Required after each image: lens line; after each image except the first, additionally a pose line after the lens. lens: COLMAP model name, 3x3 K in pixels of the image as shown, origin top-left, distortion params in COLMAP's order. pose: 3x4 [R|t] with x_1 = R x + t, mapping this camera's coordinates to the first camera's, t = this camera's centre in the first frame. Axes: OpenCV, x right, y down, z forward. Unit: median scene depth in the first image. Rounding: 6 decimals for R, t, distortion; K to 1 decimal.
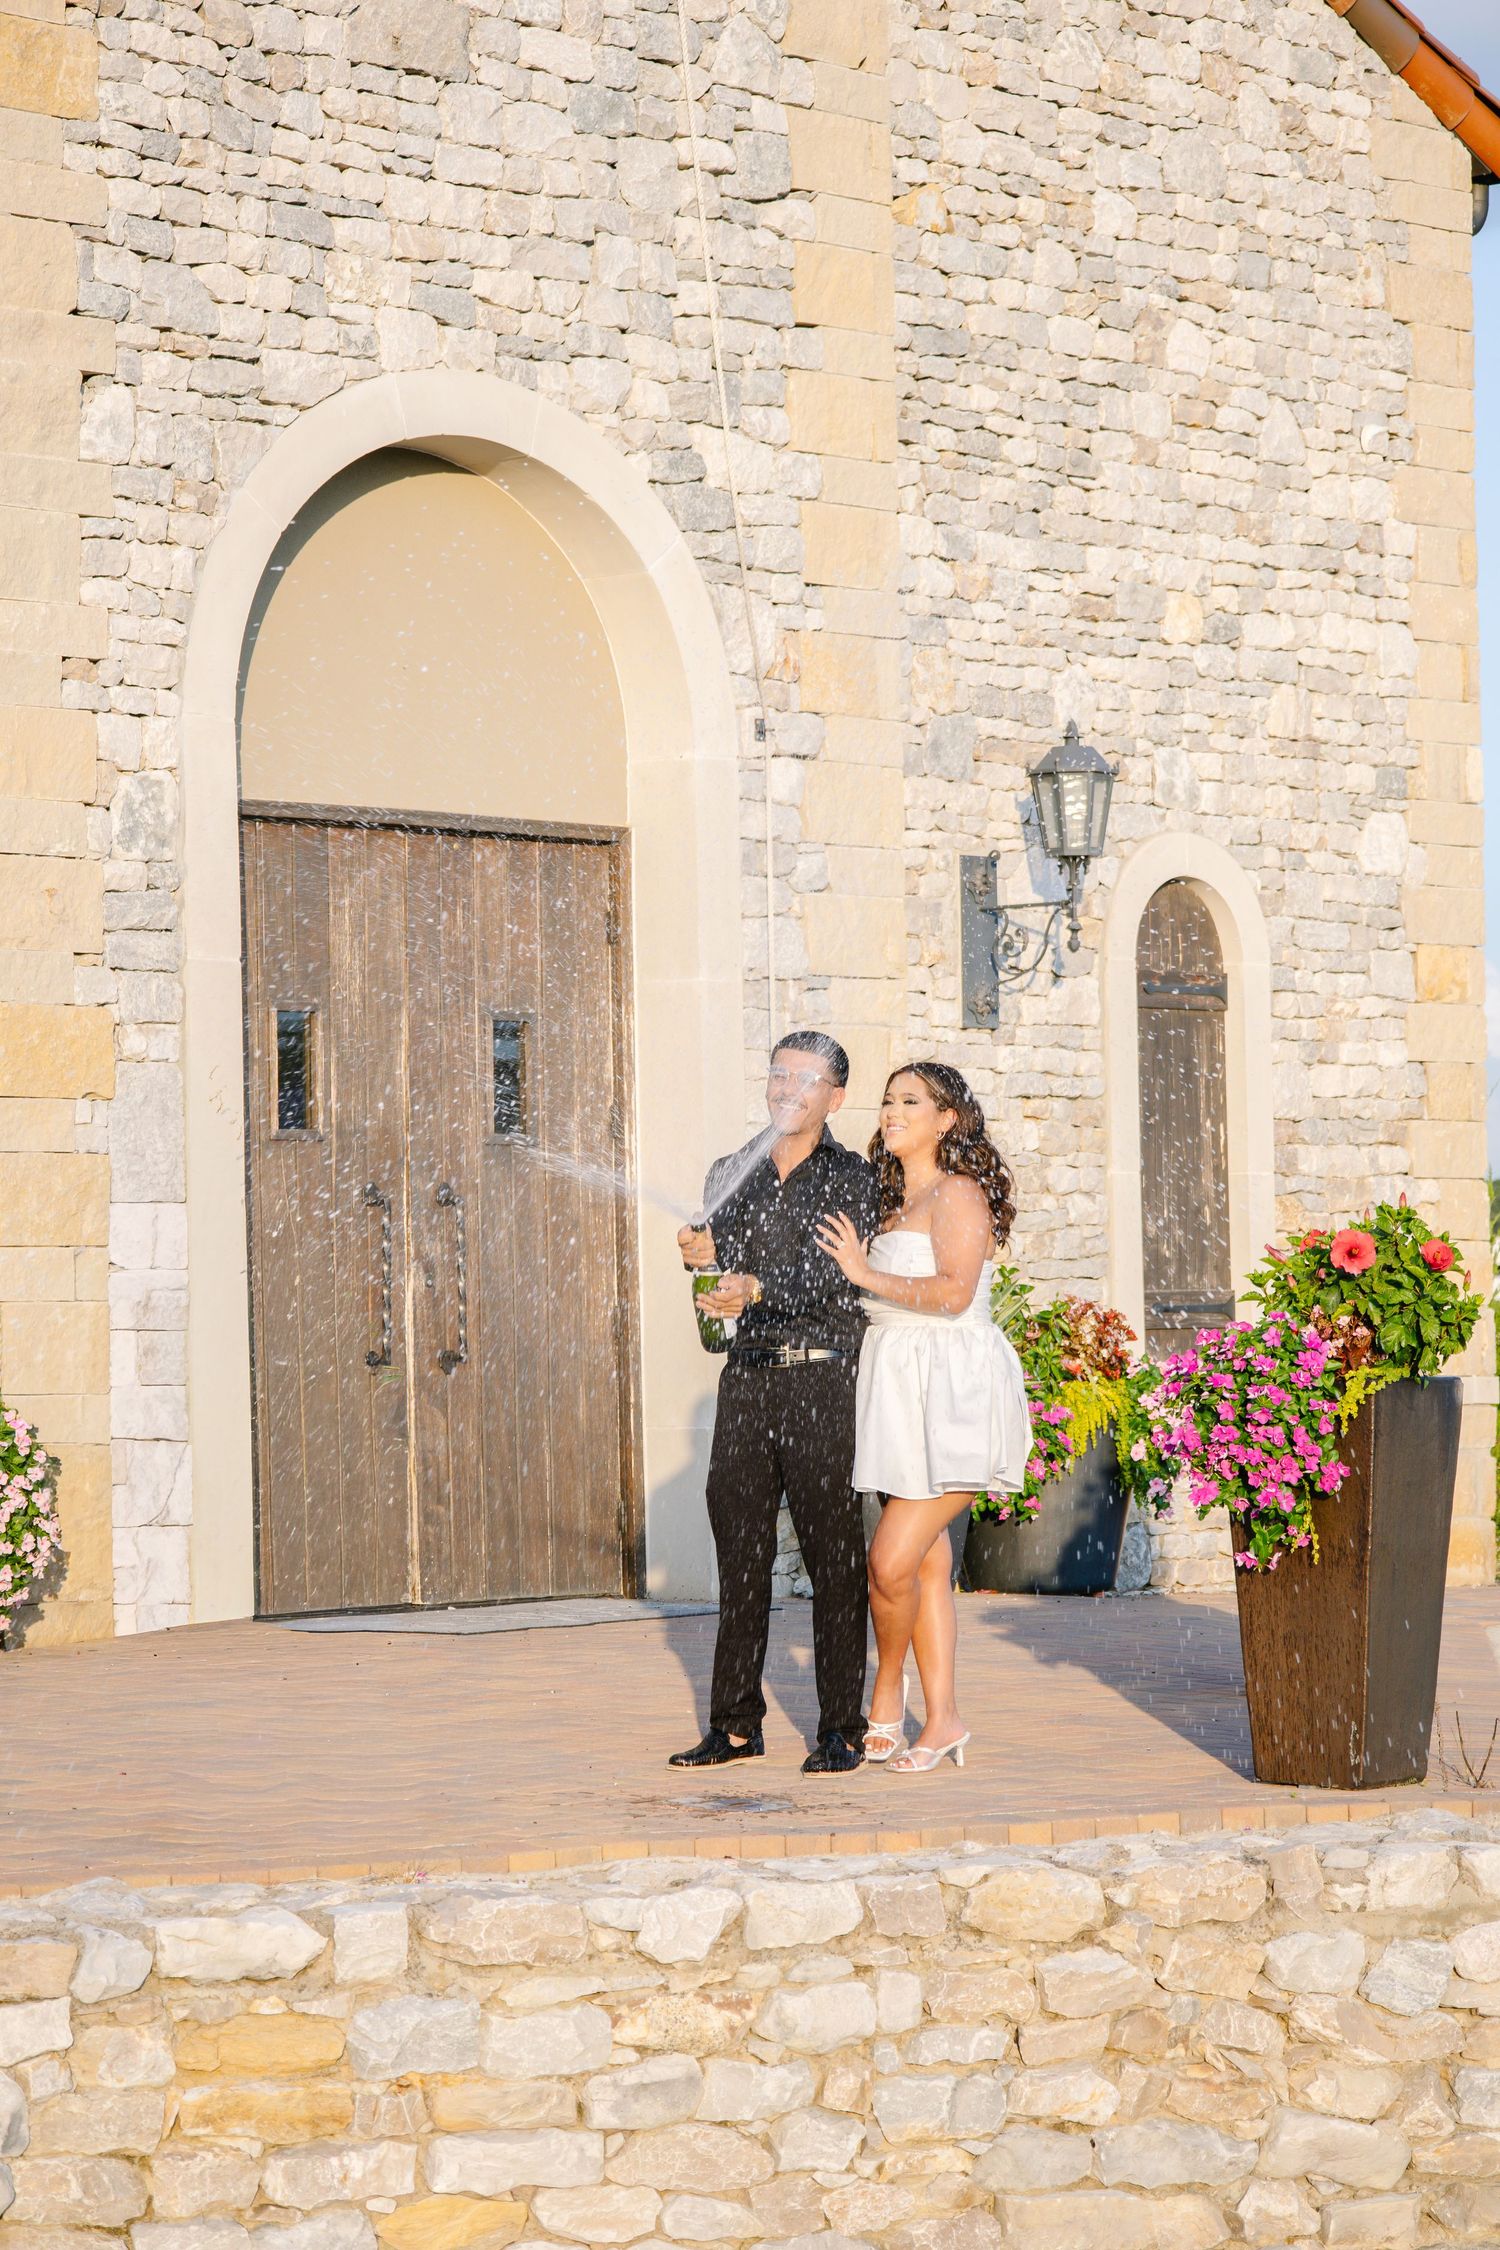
lens RADIAL K [[6140.9, 0, 750.0], [0, 6140.9, 1125.0], [0, 0, 1]] dist [0.099514, 0.636197]
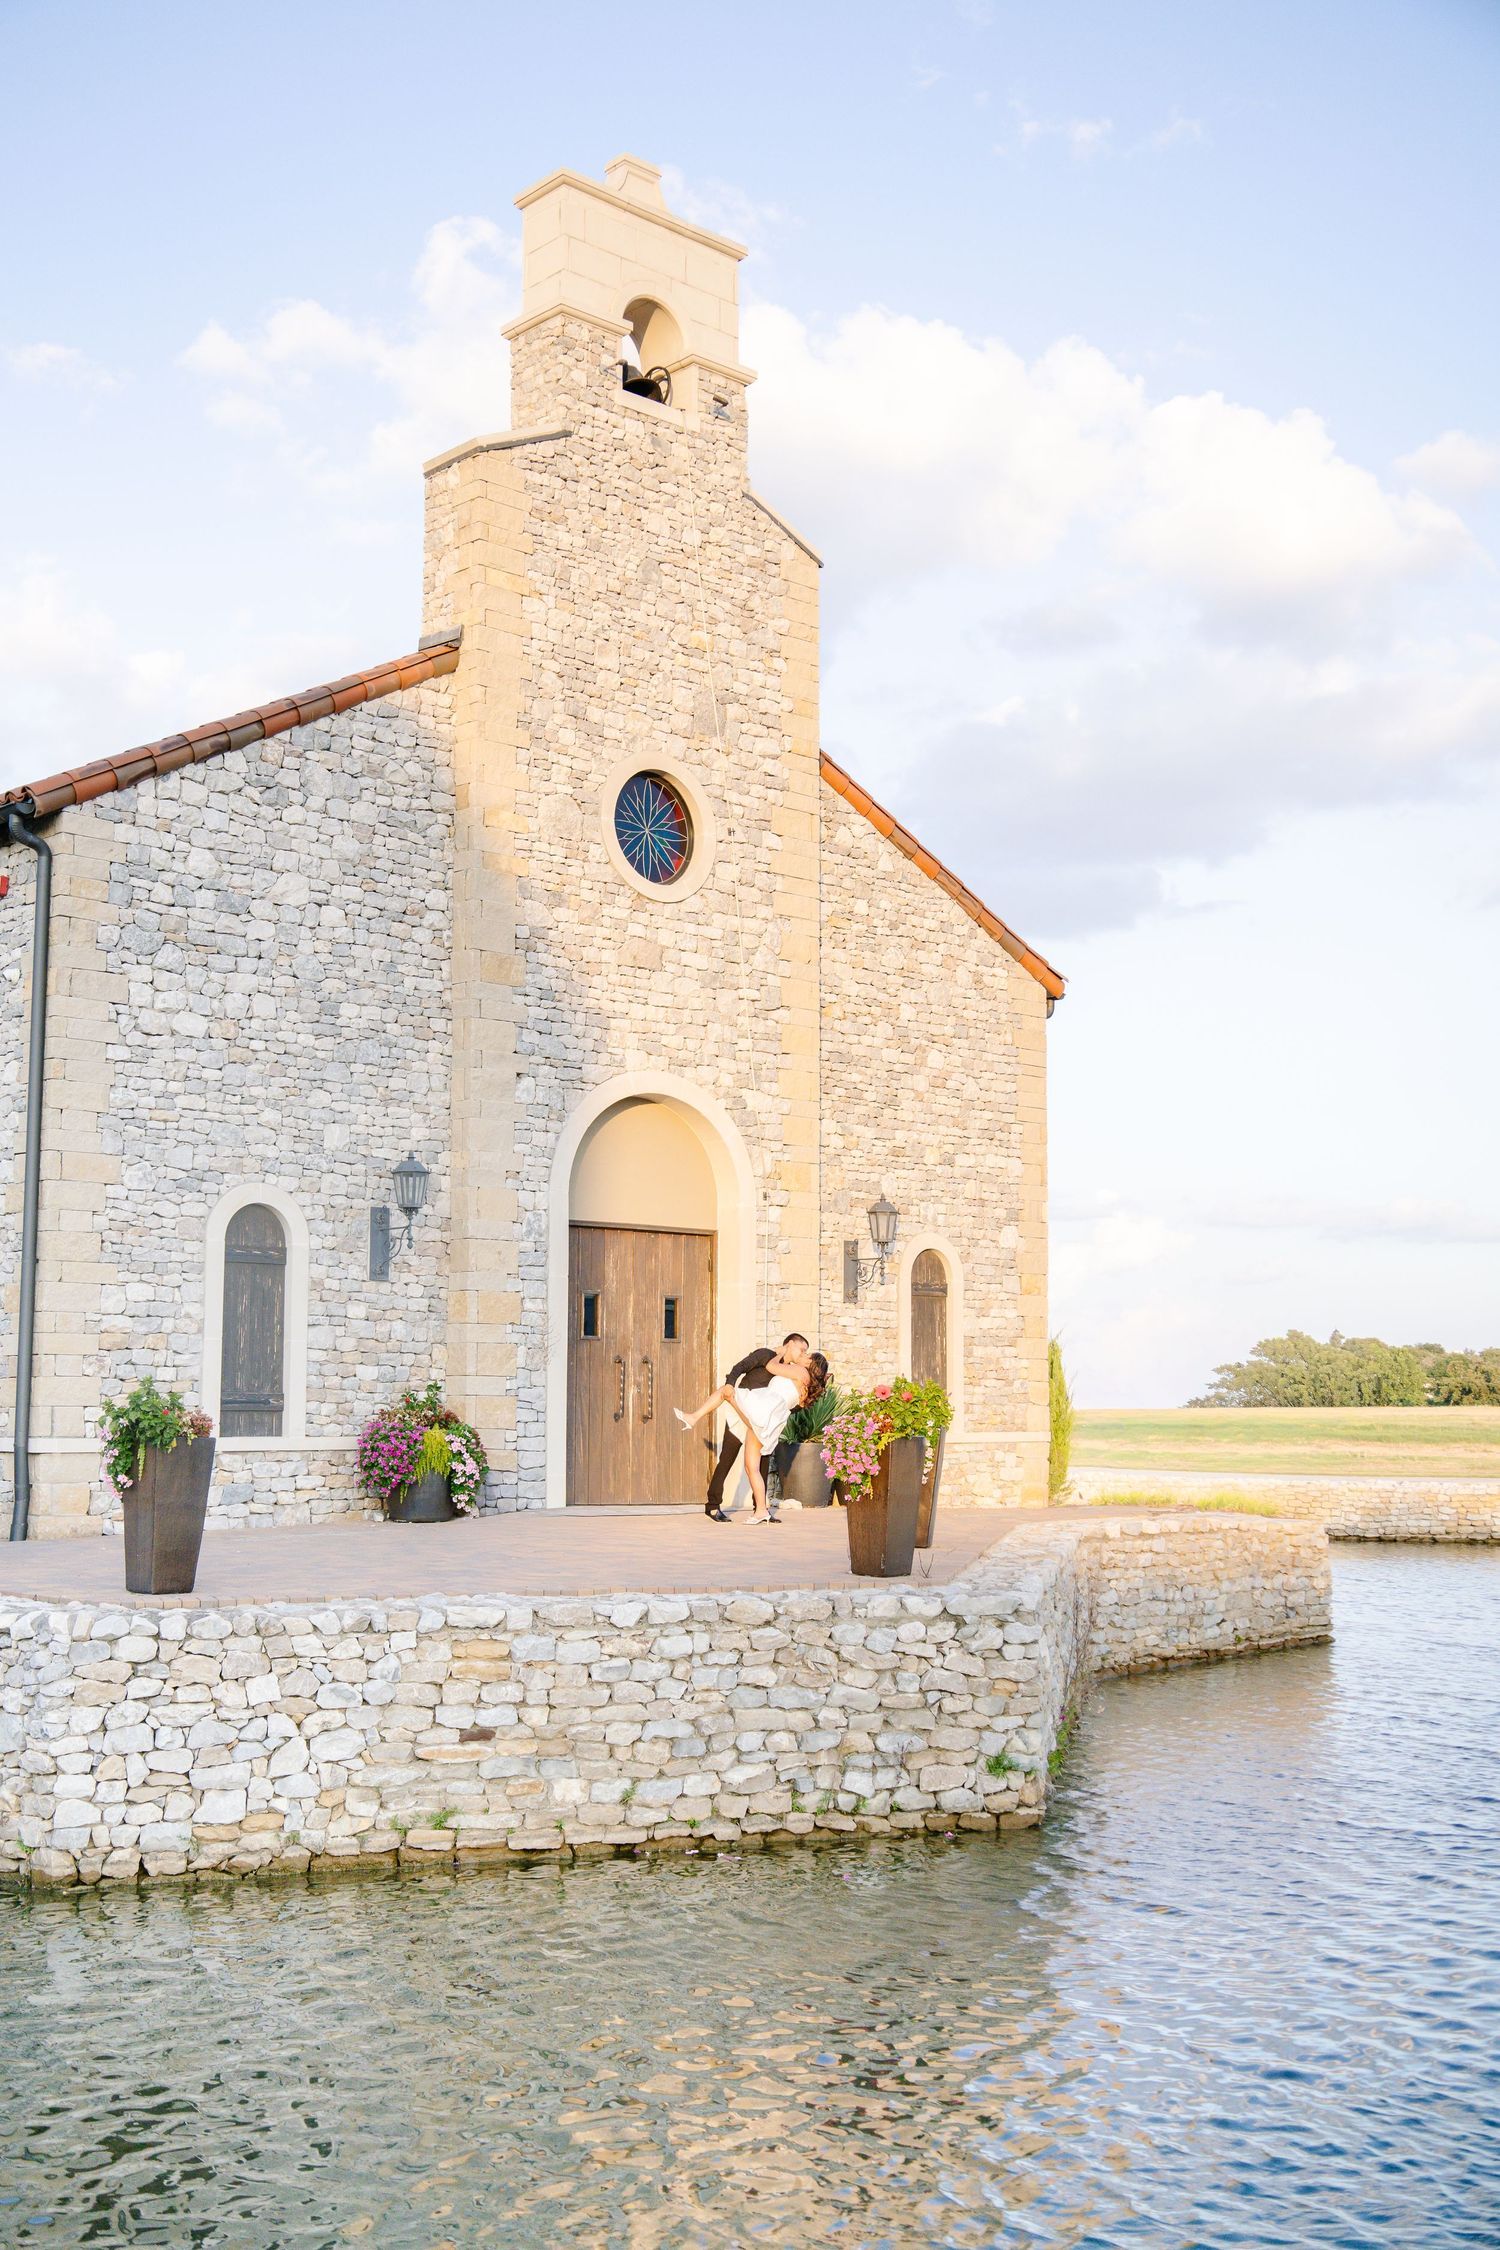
lens RADIAL K [[2423.4, 0, 750.0], [0, 2423.4, 1125.0], [0, 0, 1]] dist [-0.117680, 0.163489]
pose [[0.997190, 0.014498, -0.073496, 0.071976], [-0.020201, 0.996792, -0.077450, -0.010173], [0.072137, 0.078717, 0.994284, -0.102071]]
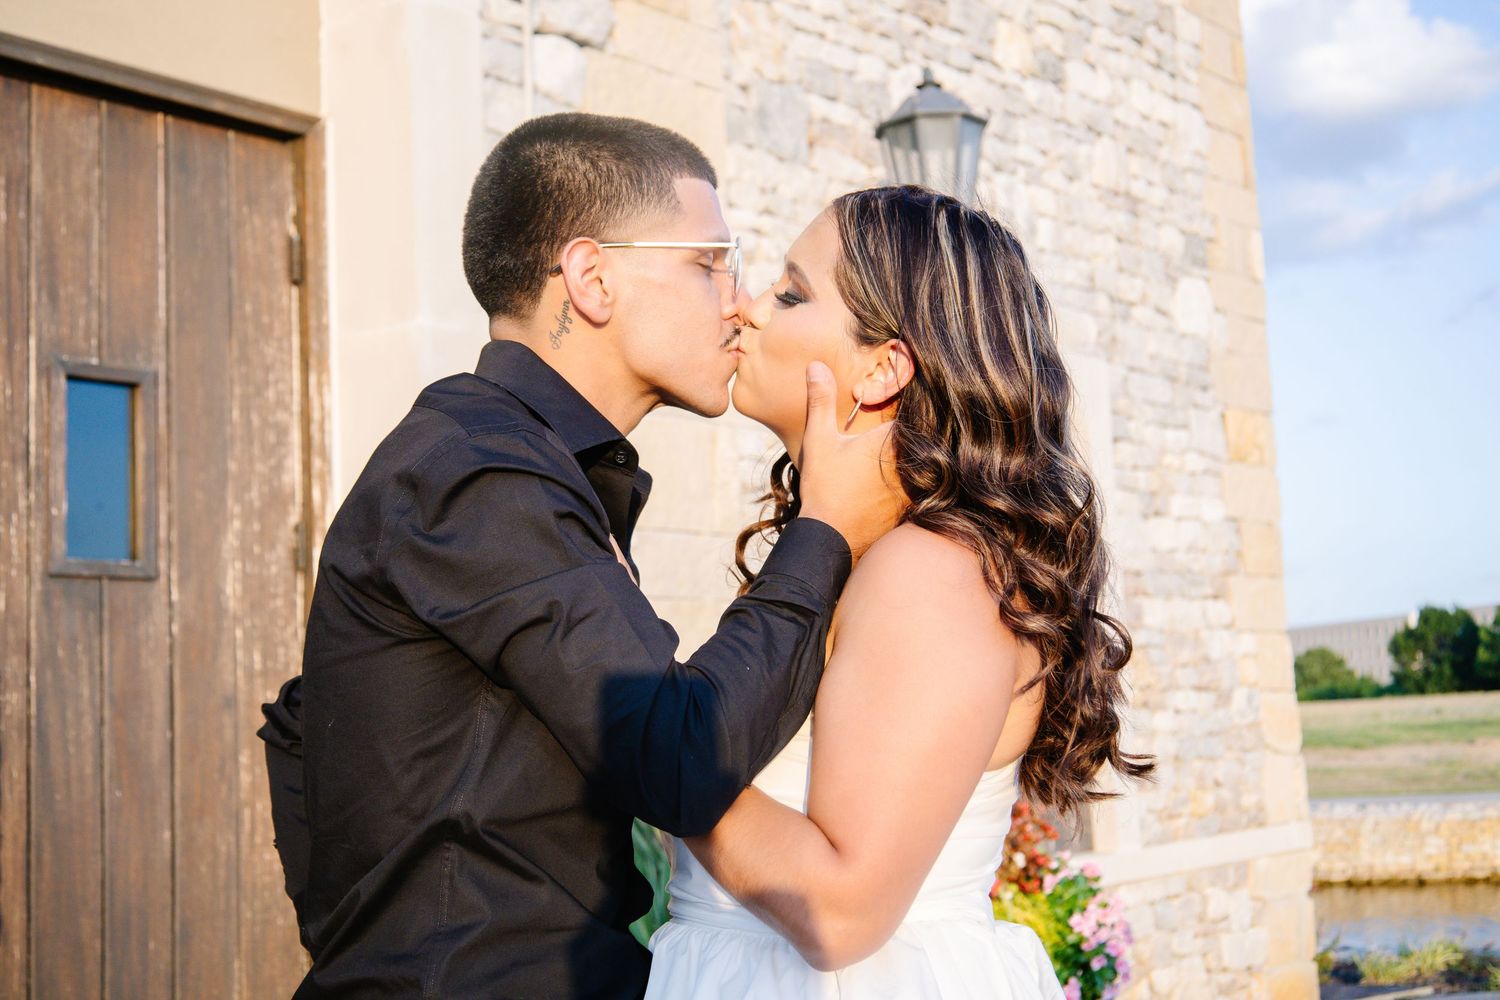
lens RADIAL K [[1916.6, 0, 750.0], [0, 1916.6, 500.0], [0, 0, 1]] dist [-0.014906, -0.009310]
pose [[0.999085, -0.024916, 0.034770, 0.018201], [0.027738, 0.996147, -0.083196, 0.012156], [-0.032563, 0.084084, 0.995926, 0.745792]]
